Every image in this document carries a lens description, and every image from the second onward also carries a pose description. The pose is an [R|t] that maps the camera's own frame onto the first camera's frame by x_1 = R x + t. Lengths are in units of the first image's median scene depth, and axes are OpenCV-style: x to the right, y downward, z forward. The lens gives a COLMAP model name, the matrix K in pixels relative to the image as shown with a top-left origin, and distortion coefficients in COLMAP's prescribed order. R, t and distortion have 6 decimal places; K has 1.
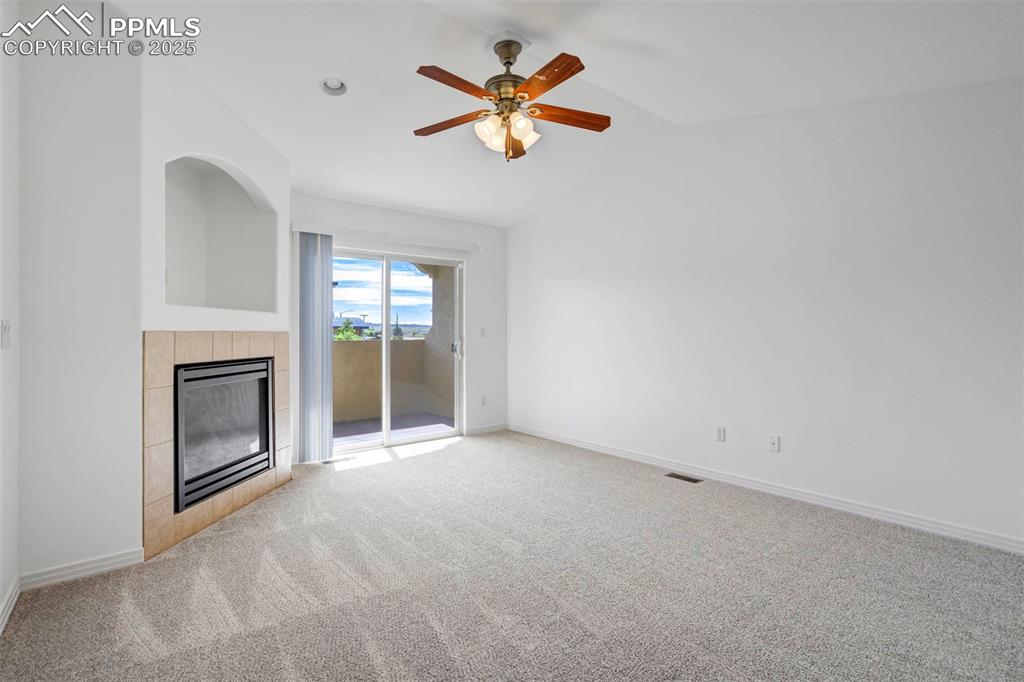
lens RADIAL K [[483.1, 0, 511.9], [0, 483.1, 331.1], [0, 0, 1]] dist [0.000302, 0.028165]
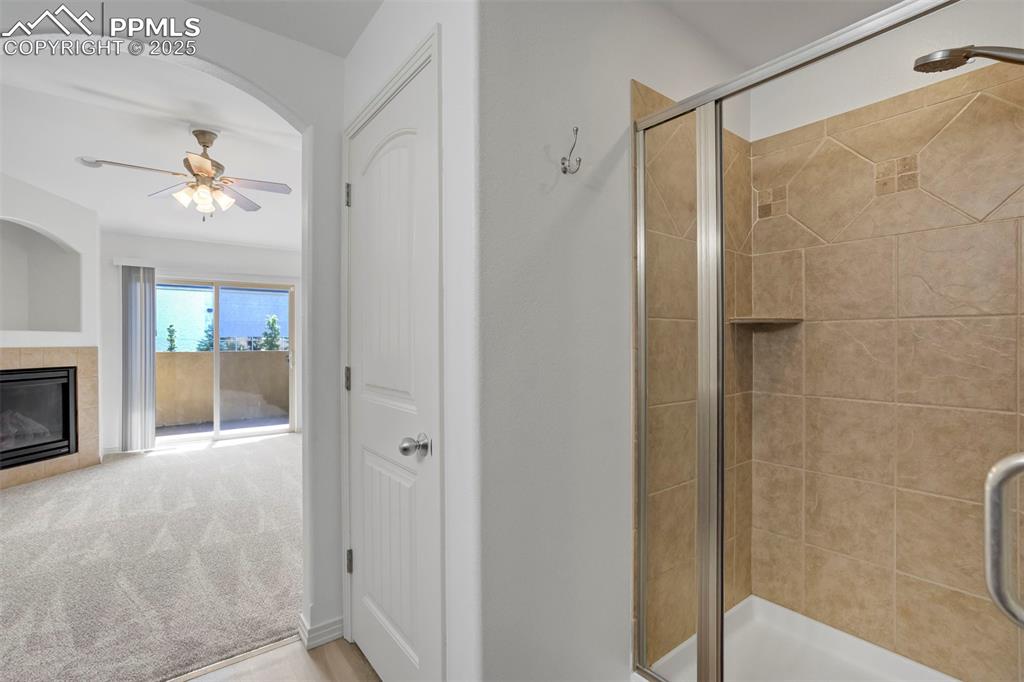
lens RADIAL K [[473.8, 0, 512.0], [0, 473.8, 341.0], [0, 0, 1]] dist [-0.050060, 0.024130]
pose [[0.999968, -0.002381, -0.007667, 0.670246], [0.002402, 0.999993, 0.002697, -0.015517], [0.007661, -0.002715, 0.999967, -0.214900]]
